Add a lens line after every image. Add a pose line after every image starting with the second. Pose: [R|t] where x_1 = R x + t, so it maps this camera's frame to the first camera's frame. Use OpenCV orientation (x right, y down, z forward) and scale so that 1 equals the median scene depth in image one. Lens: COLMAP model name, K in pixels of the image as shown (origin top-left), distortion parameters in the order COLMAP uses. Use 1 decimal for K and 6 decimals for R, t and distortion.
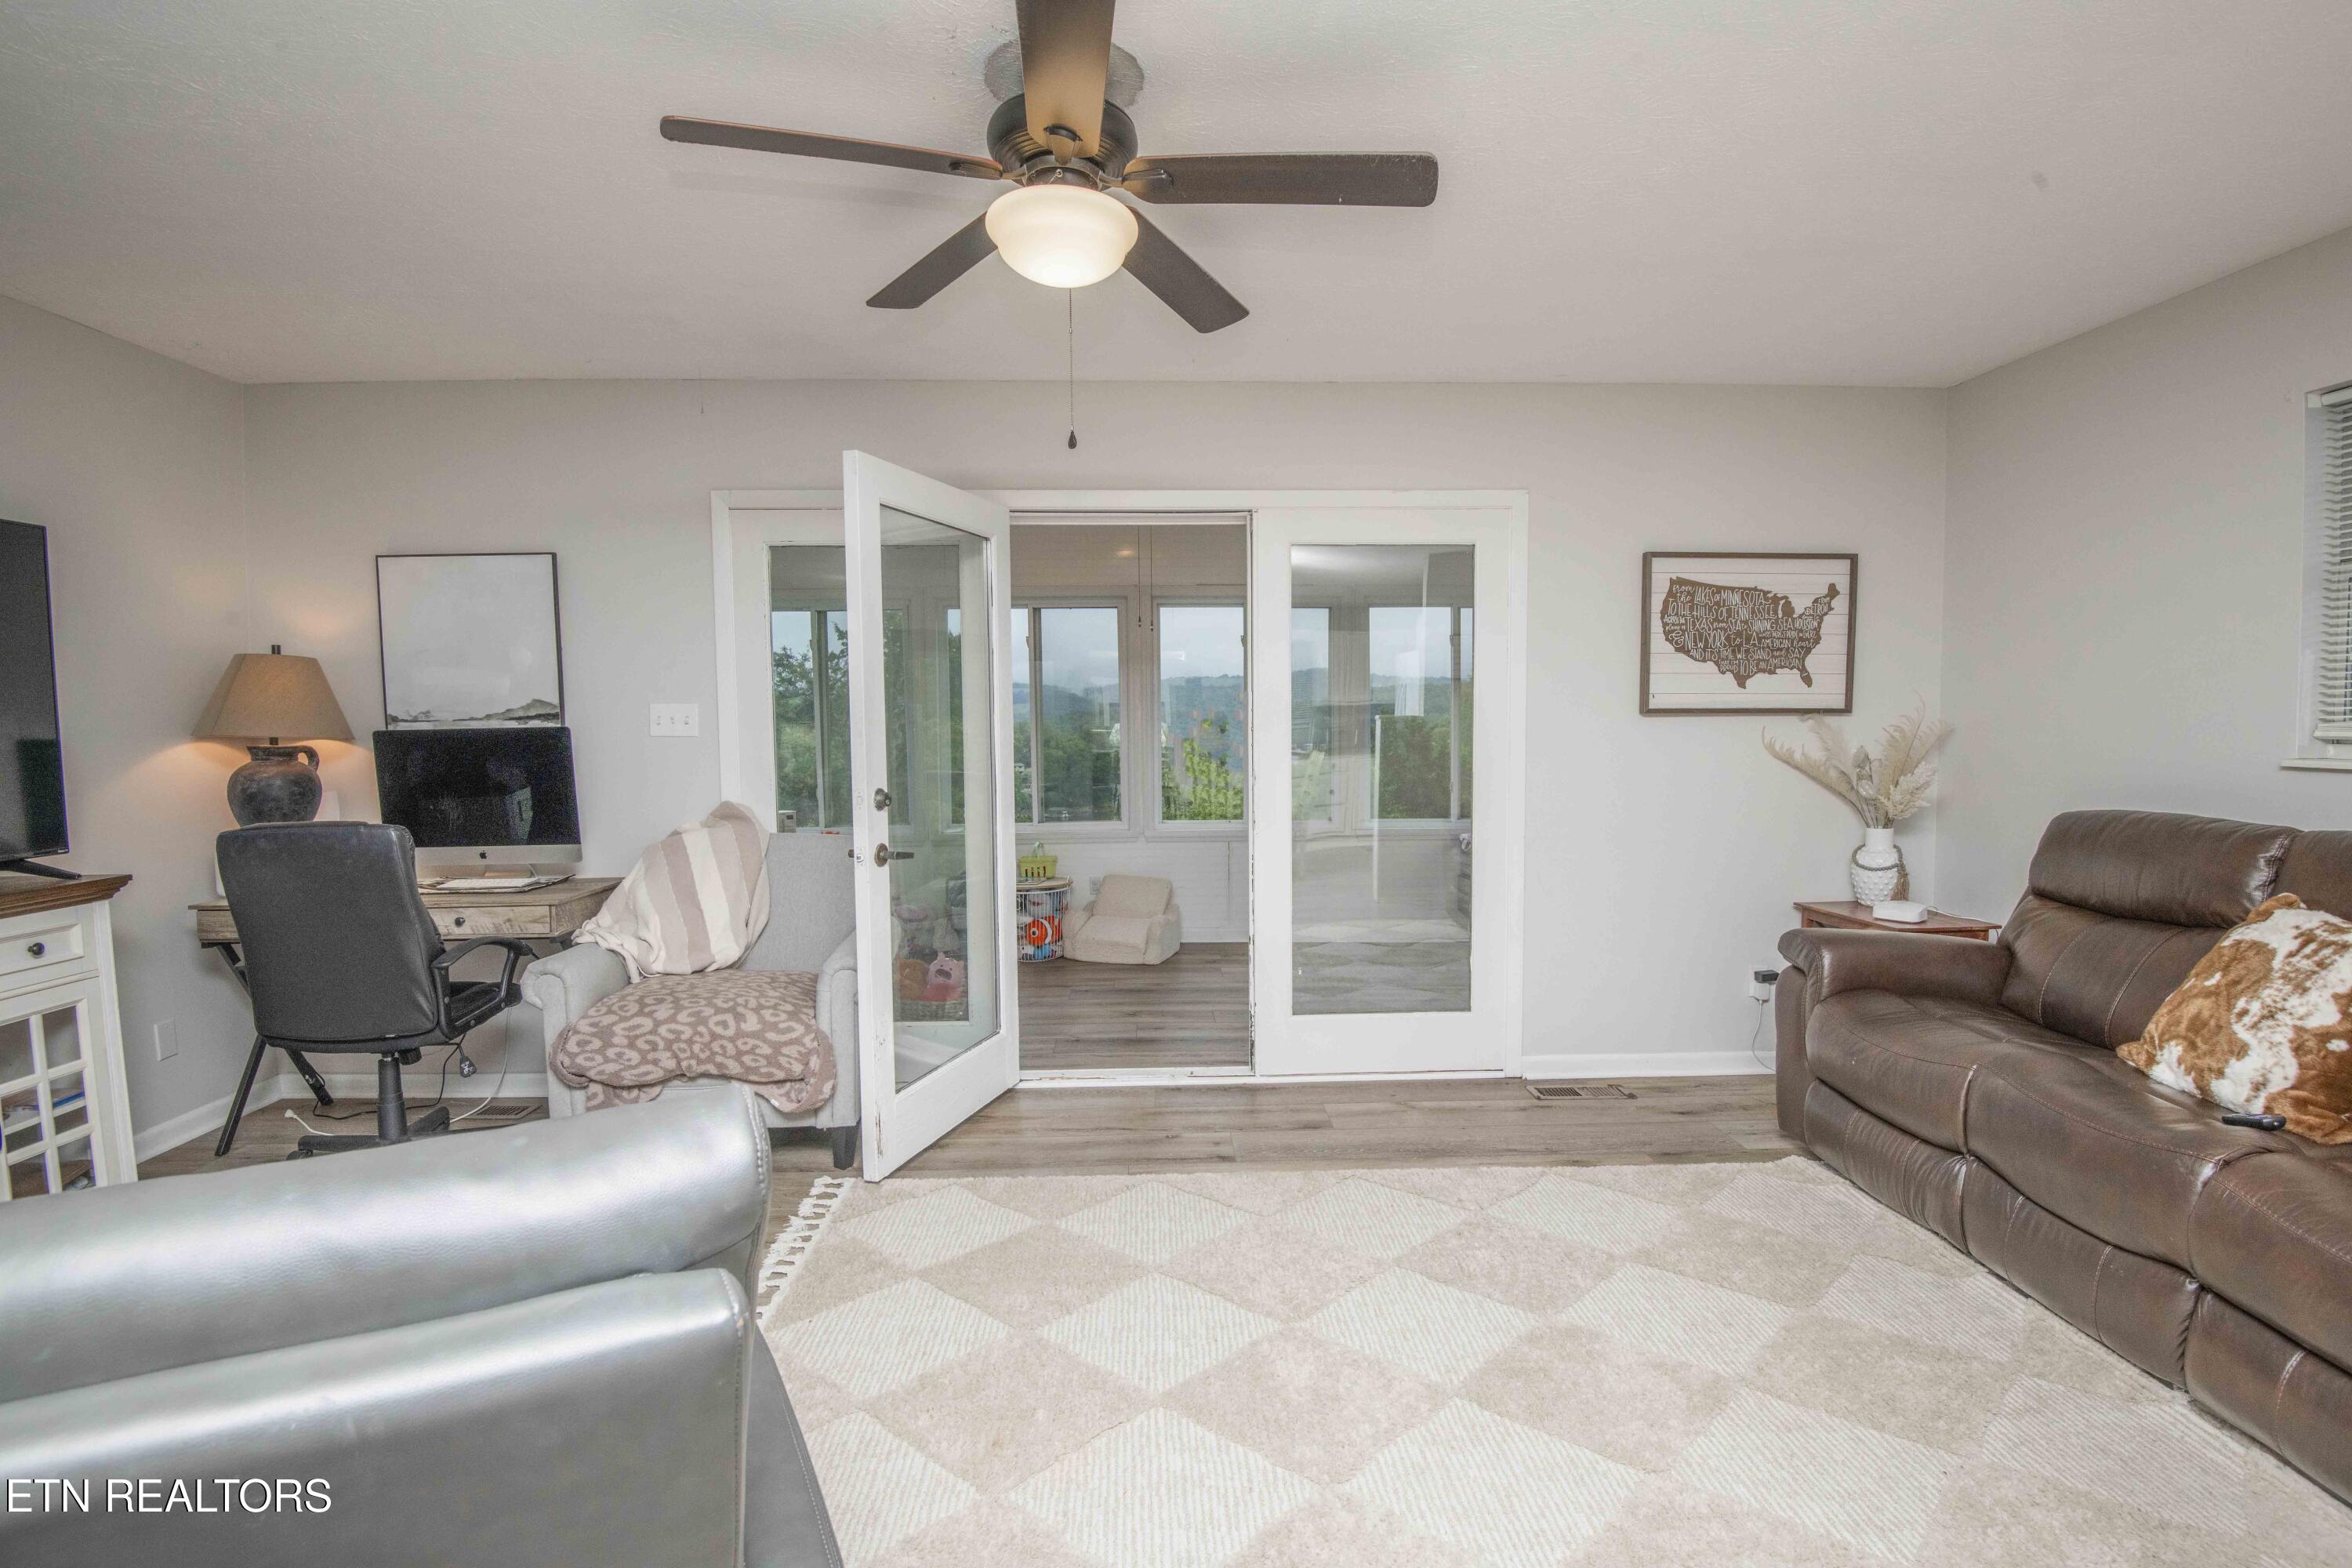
lens RADIAL K [[1085.7, 0, 1186.4], [0, 1085.7, 786.5], [0, 0, 1]] dist [-0.017975, -0.015654]
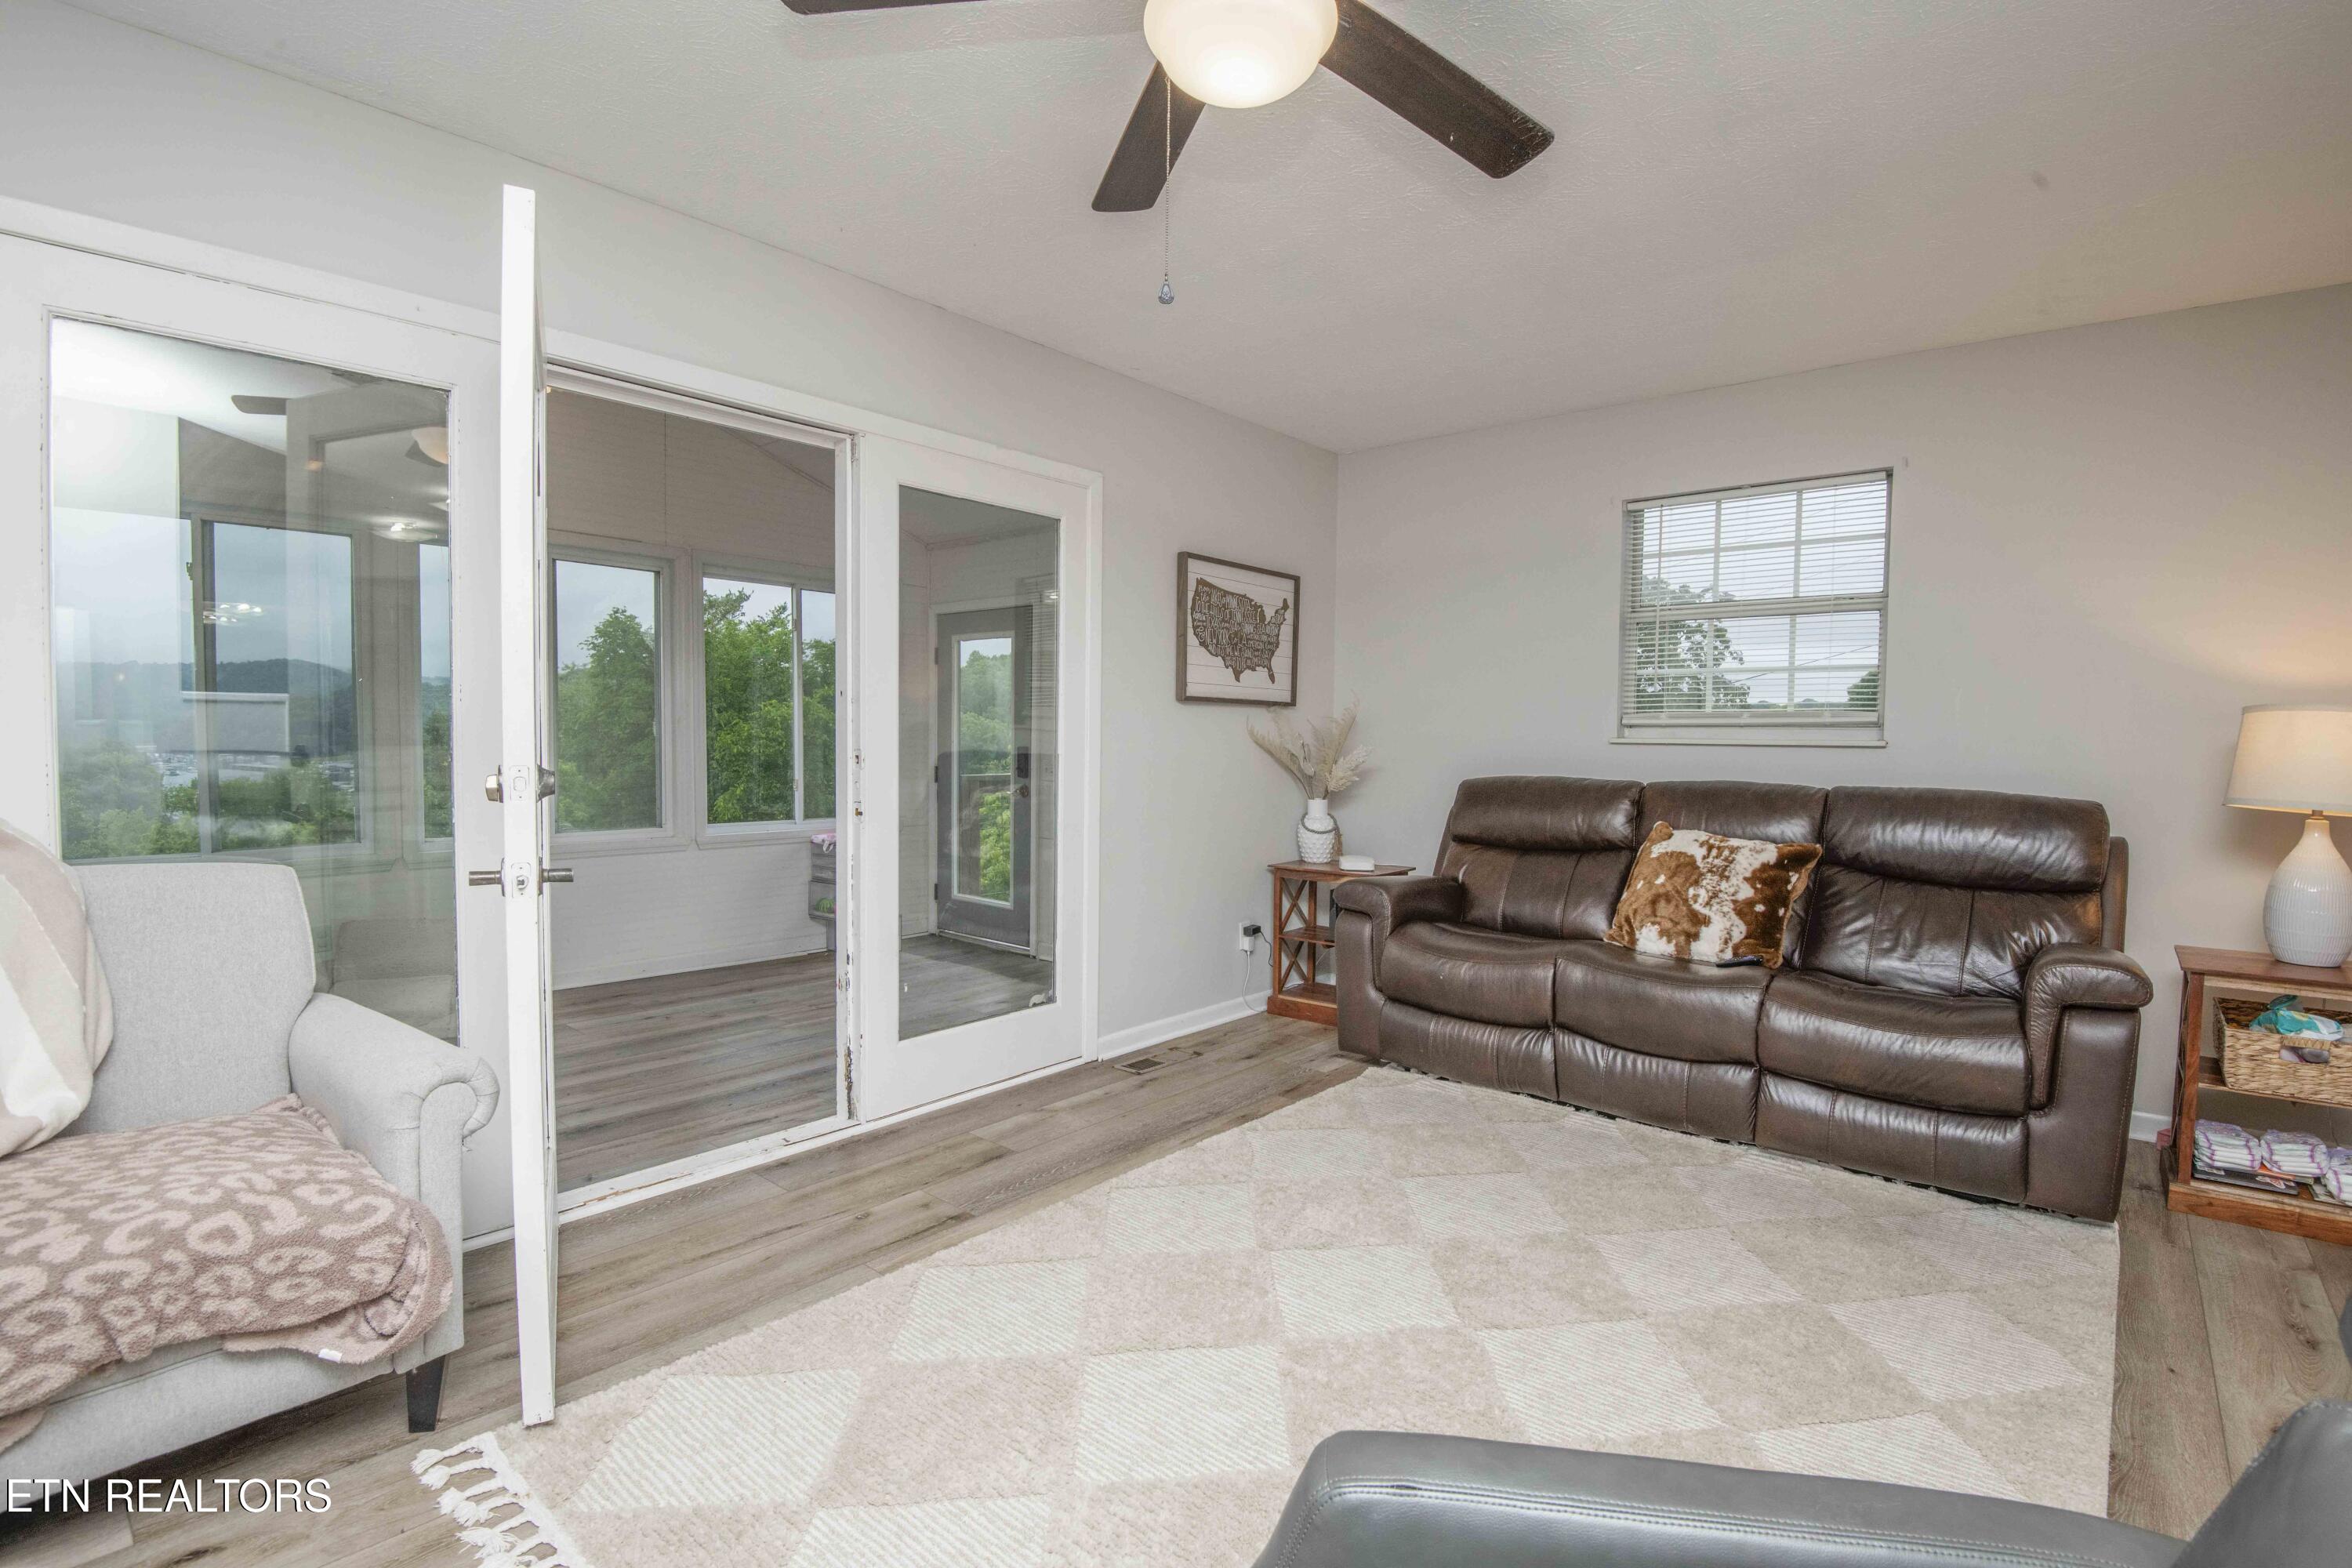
lens RADIAL K [[1085.7, 0, 1184.9], [0, 1085.7, 786.3], [0, 0, 1]] dist [-0.017975, -0.015654]
pose [[0.679131, -0.018950, 0.733772, -0.383993], [0.026969, 0.999636, 0.000855, 0.018356], [-0.733521, 0.019208, 0.679395, 0.269378]]
